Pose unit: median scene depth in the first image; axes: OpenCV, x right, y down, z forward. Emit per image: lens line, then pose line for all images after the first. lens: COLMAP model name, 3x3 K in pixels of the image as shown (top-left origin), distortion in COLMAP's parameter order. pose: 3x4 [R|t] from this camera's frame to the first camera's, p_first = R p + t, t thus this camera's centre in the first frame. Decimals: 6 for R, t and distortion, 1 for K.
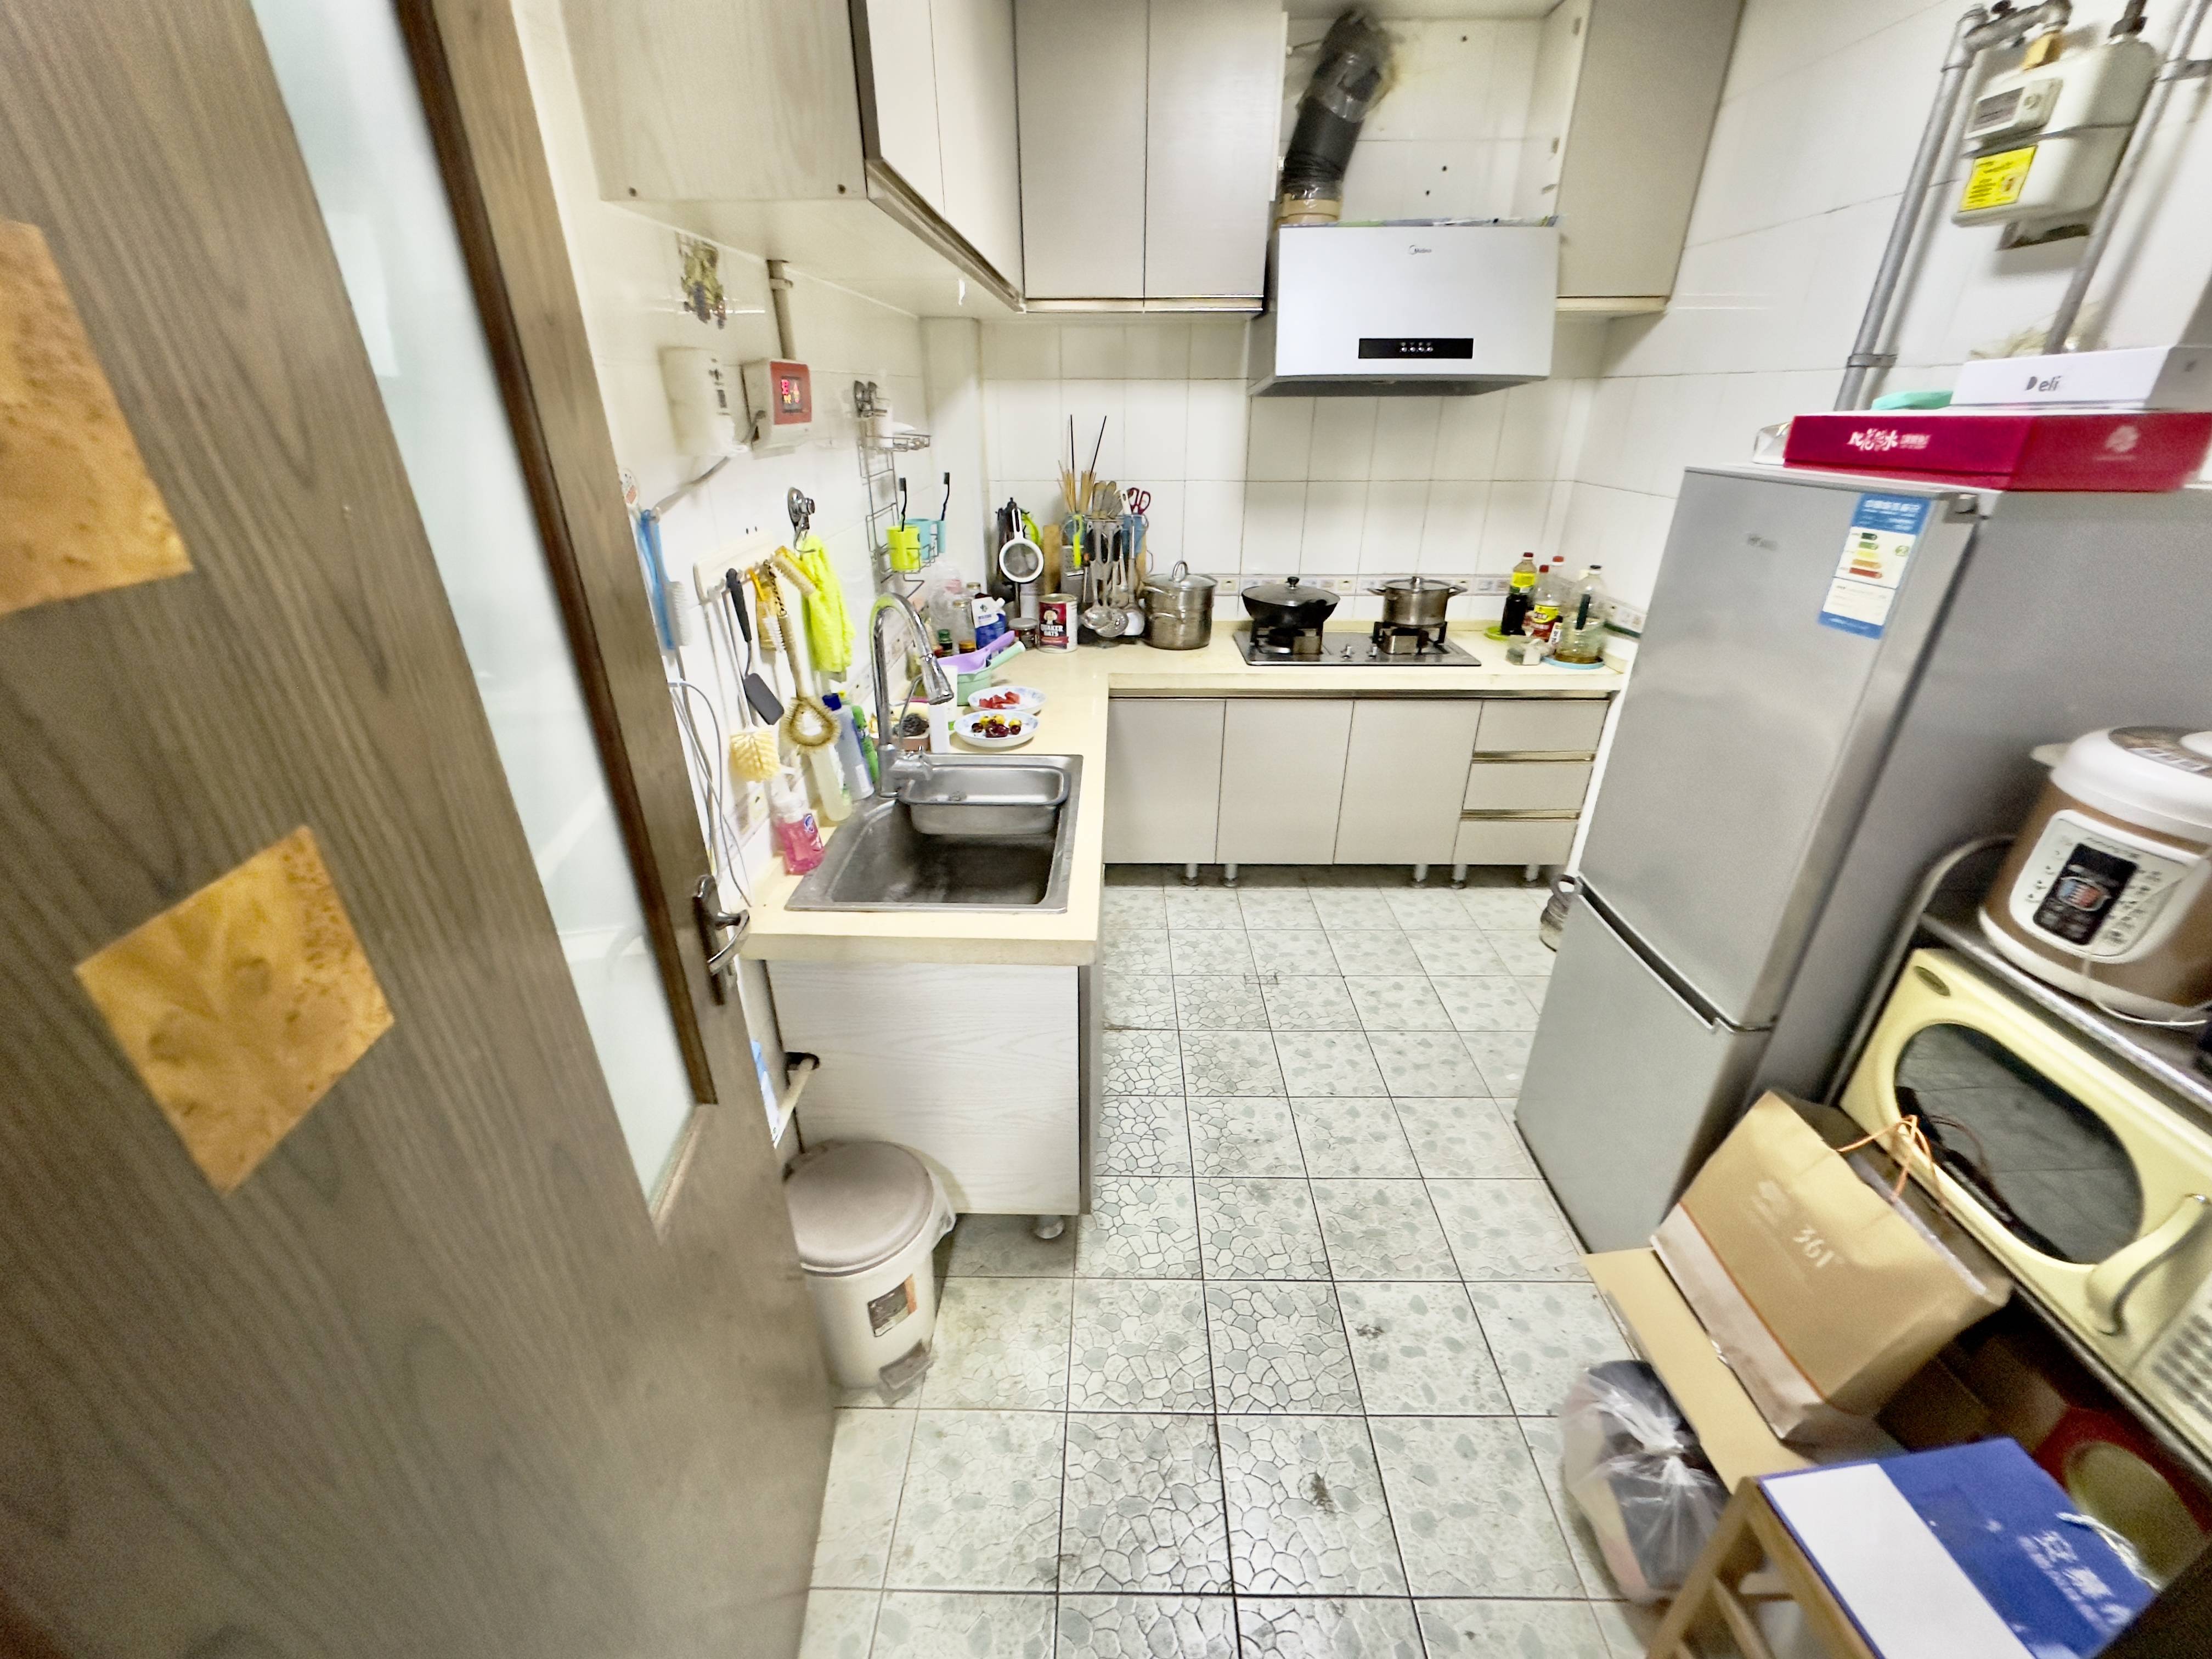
lens RADIAL K [[880.4, 0, 1112.6], [0, 880.4, 832.3], [0, 0, 1]] dist [-0.000743, 0.000242]
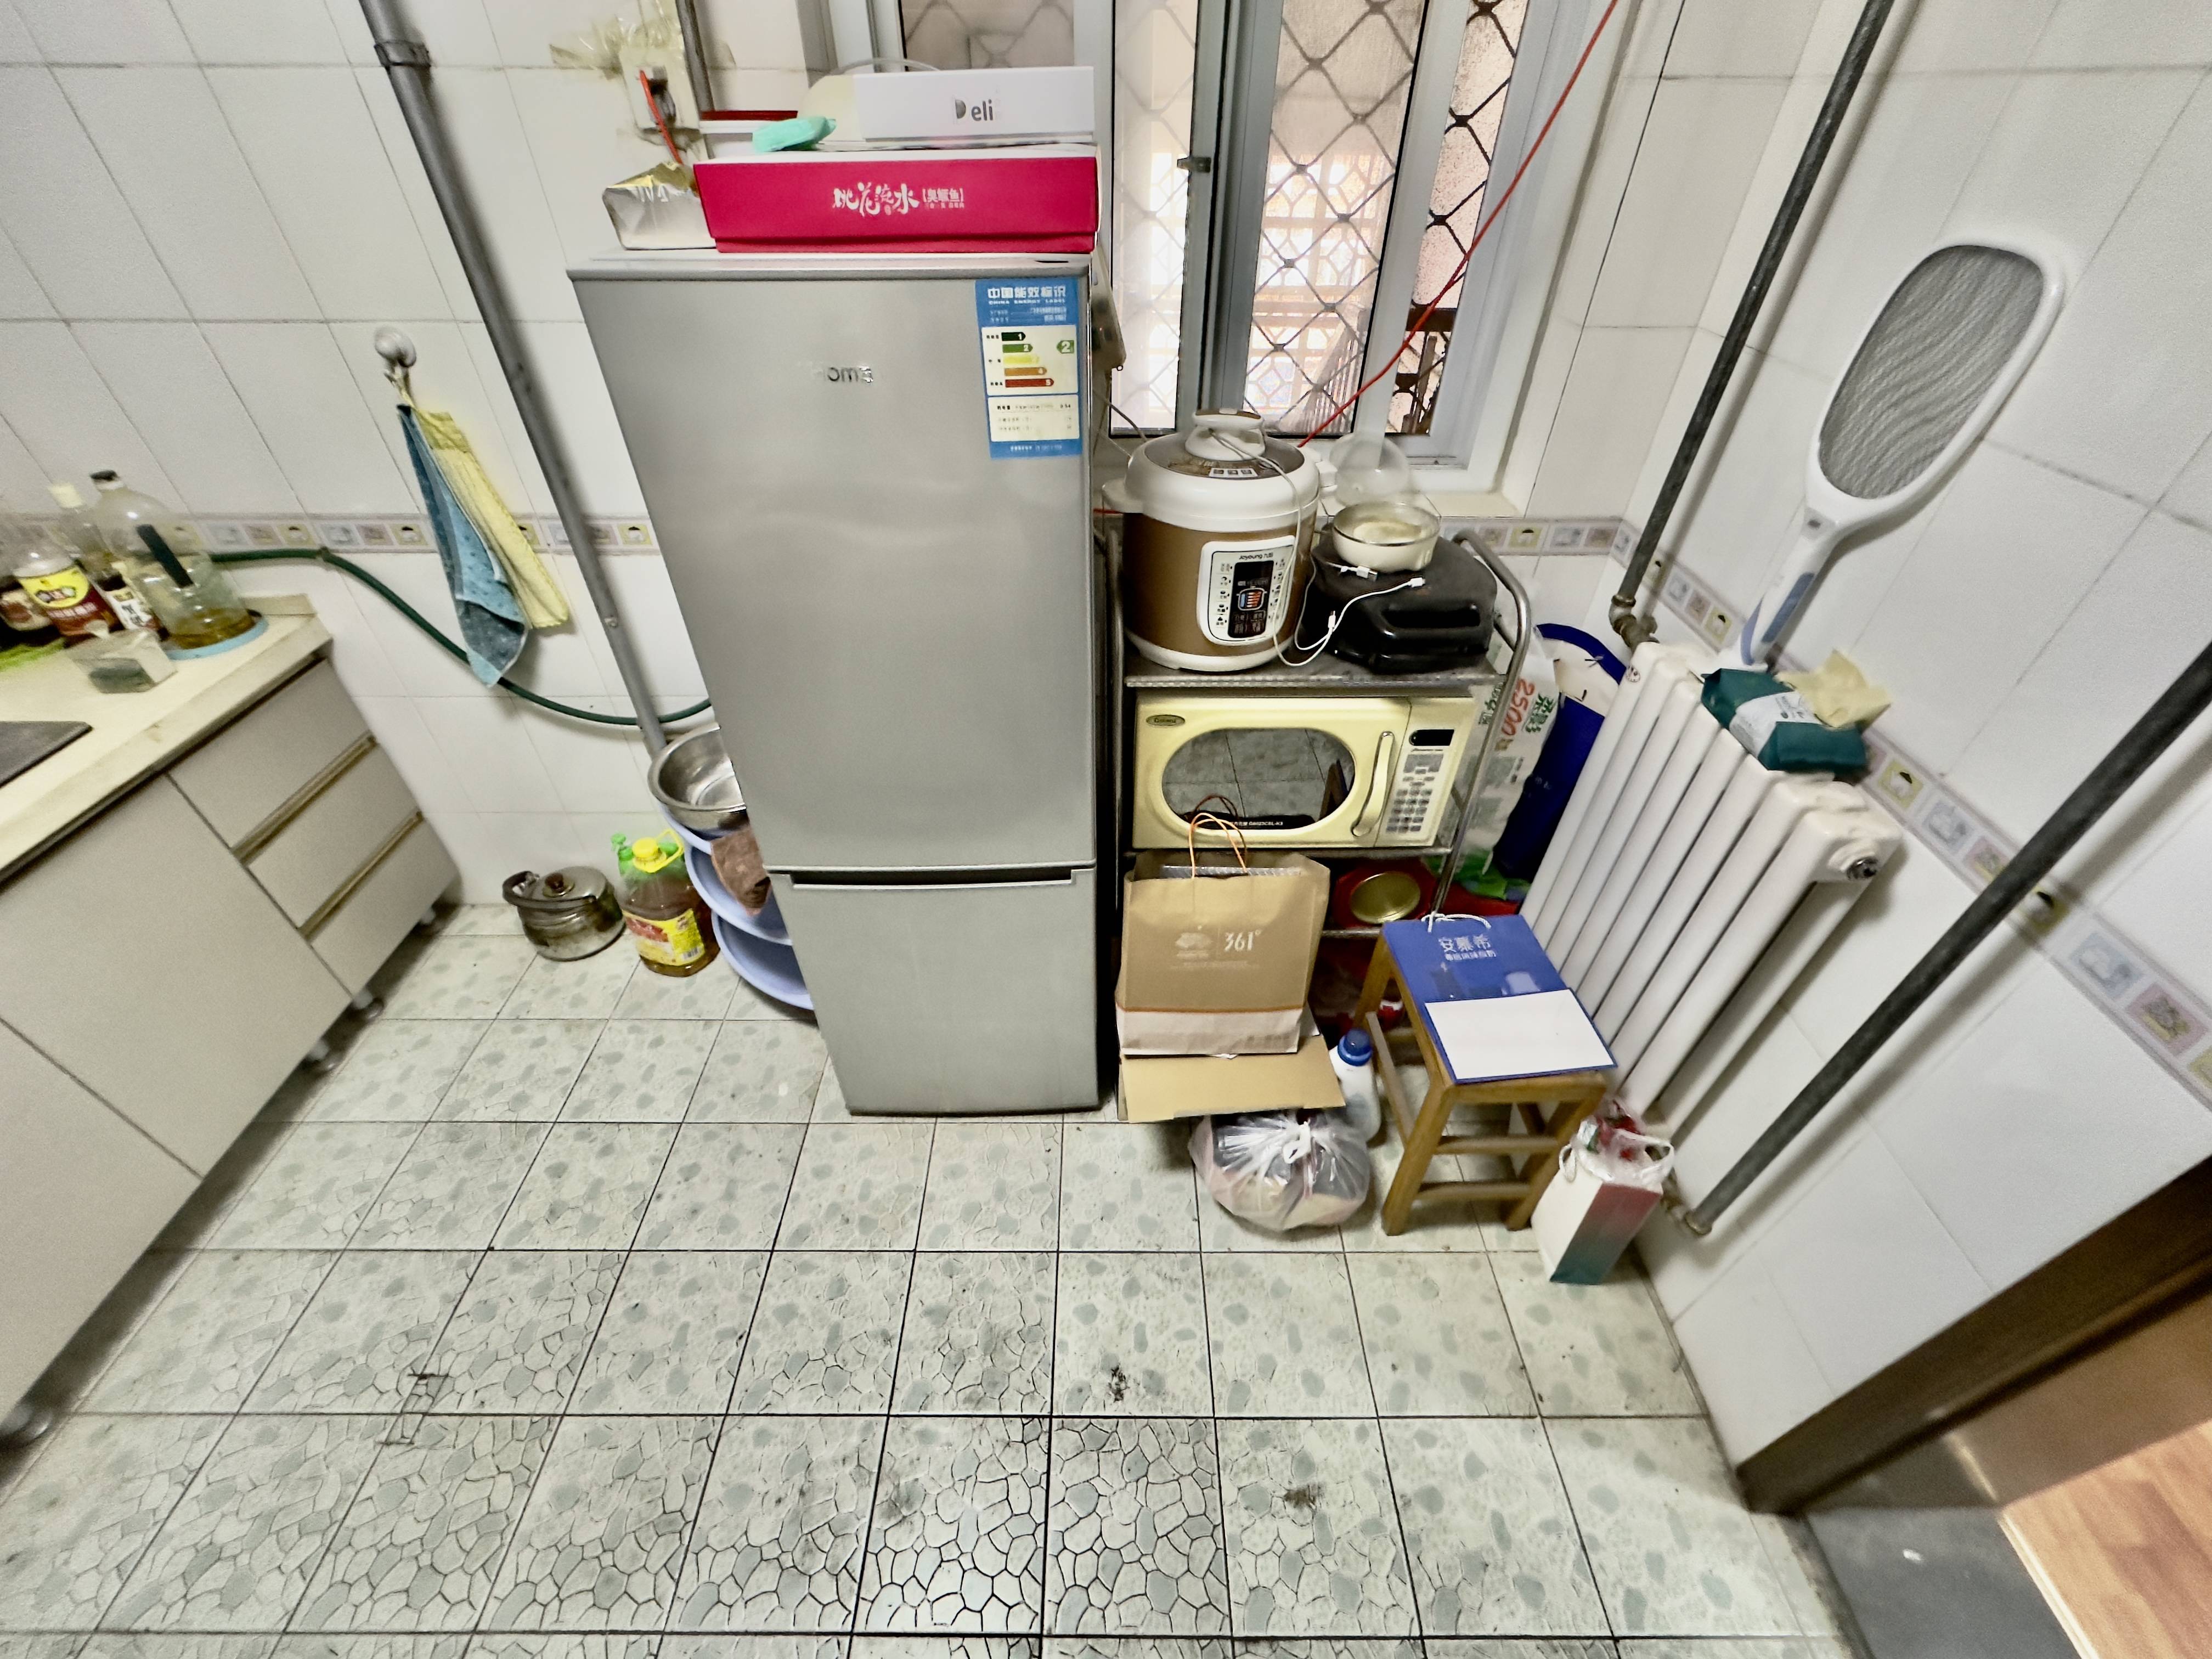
lens RADIAL K [[880.4, 0, 1103.0], [0, 880.4, 830.0], [0, 0, 1]] dist [-0.000743, 0.000242]
pose [[-0.000063, -0.641546, 0.767085, -0.026760], [0.441294, 0.688336, 0.575720, -0.399661], [-0.897363, 0.338546, 0.283067, 0.757937]]
